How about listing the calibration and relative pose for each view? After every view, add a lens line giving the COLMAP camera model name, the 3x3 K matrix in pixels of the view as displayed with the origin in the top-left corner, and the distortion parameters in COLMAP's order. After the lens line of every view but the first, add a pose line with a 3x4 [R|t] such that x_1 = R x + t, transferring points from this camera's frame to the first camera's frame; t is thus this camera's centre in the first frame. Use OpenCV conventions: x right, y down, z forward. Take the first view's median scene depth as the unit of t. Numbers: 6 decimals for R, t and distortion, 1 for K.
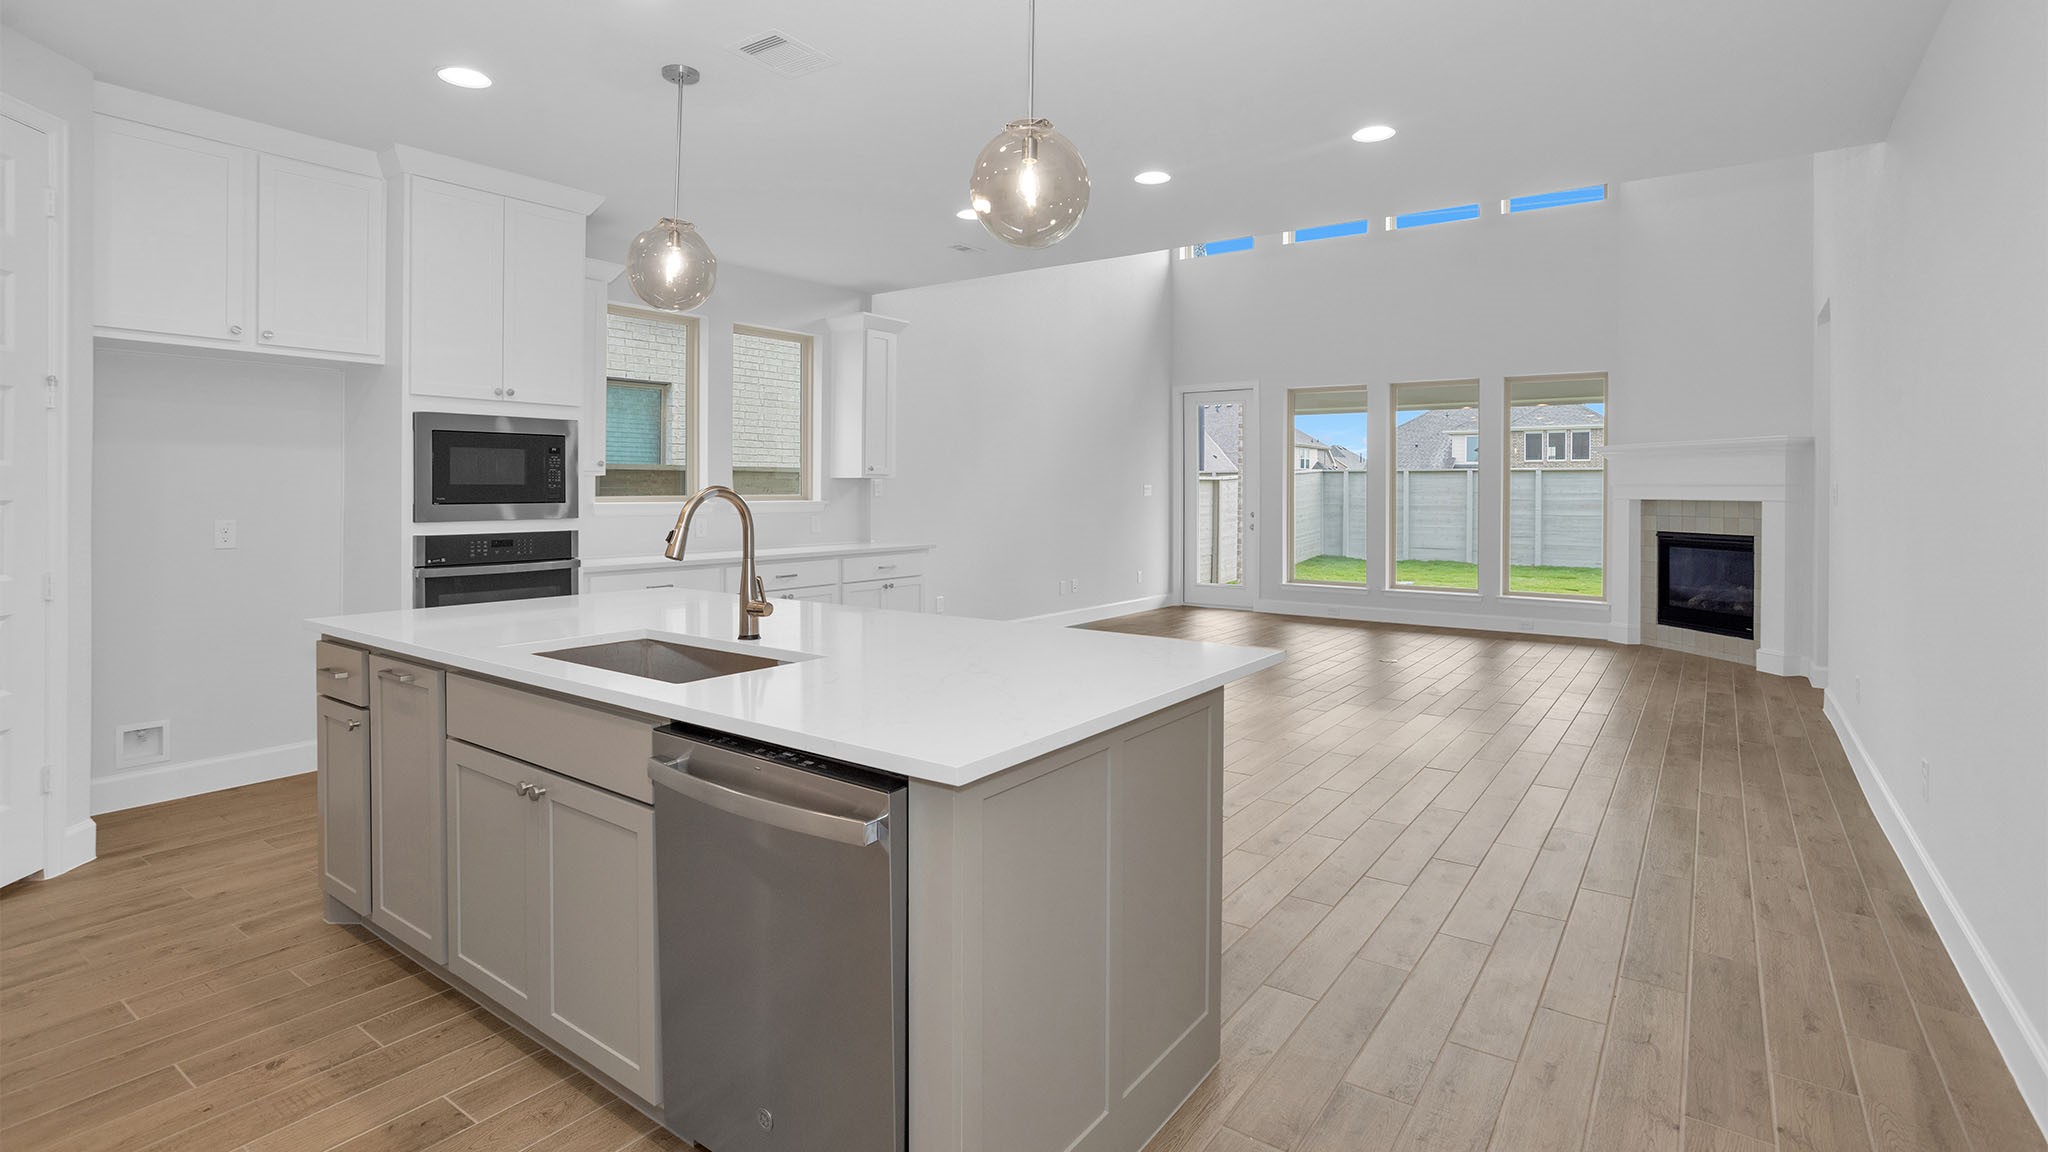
lens RADIAL K [[998.5, 0, 1027.9], [0, 998.5, 491.3], [0, 0, 1]] dist [-0.015870, 0.006155]
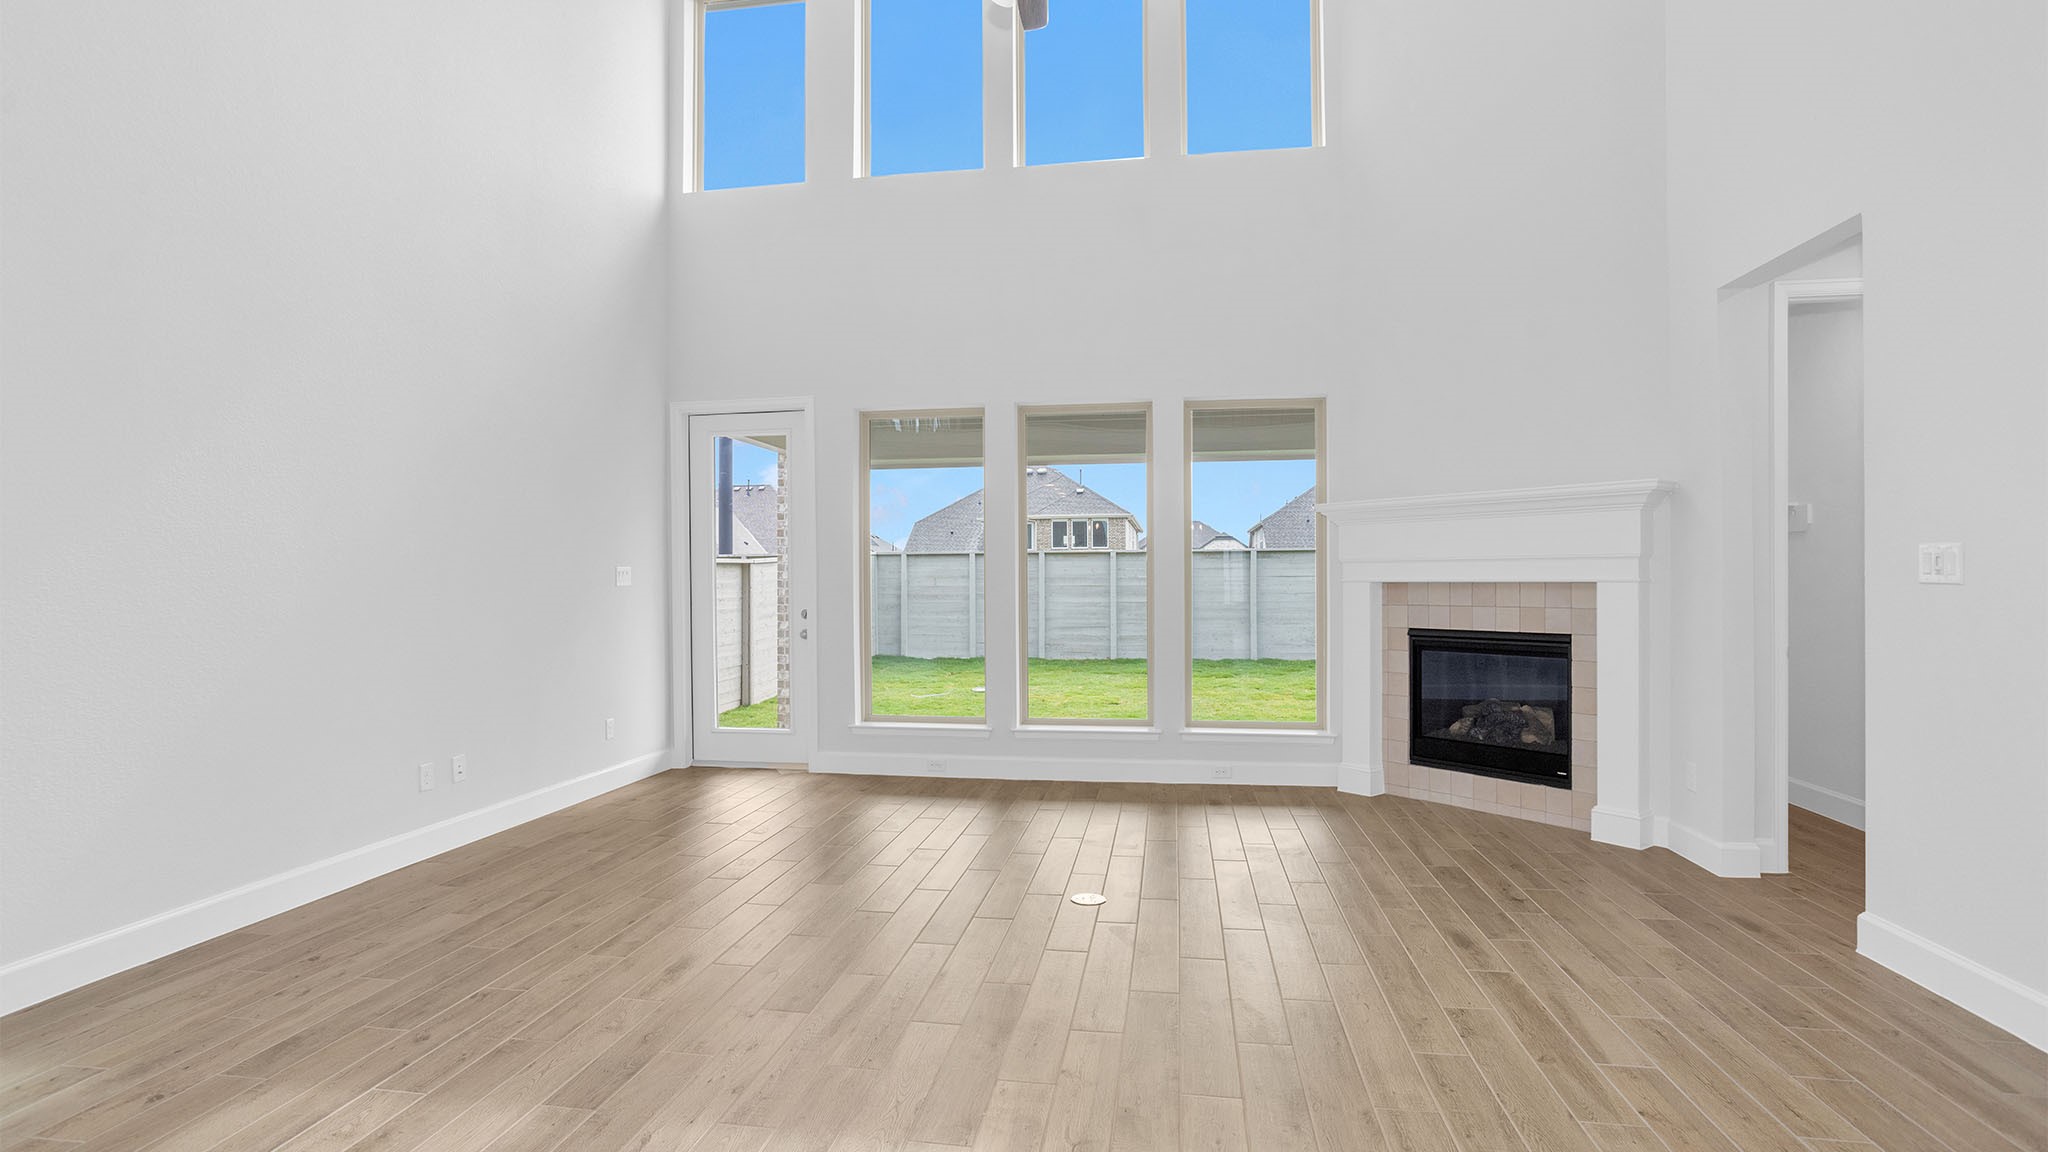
lens RADIAL K [[998.5, 0, 1028.1], [0, 998.5, 573.8], [0, 0, 1]] dist [-0.015870, 0.006155]
pose [[0.895741, -0.007484, 0.444514, 0.072482], [0.010681, 0.999932, -0.004687, 0.002634], [-0.444449, 0.008946, 0.895760, 0.377151]]
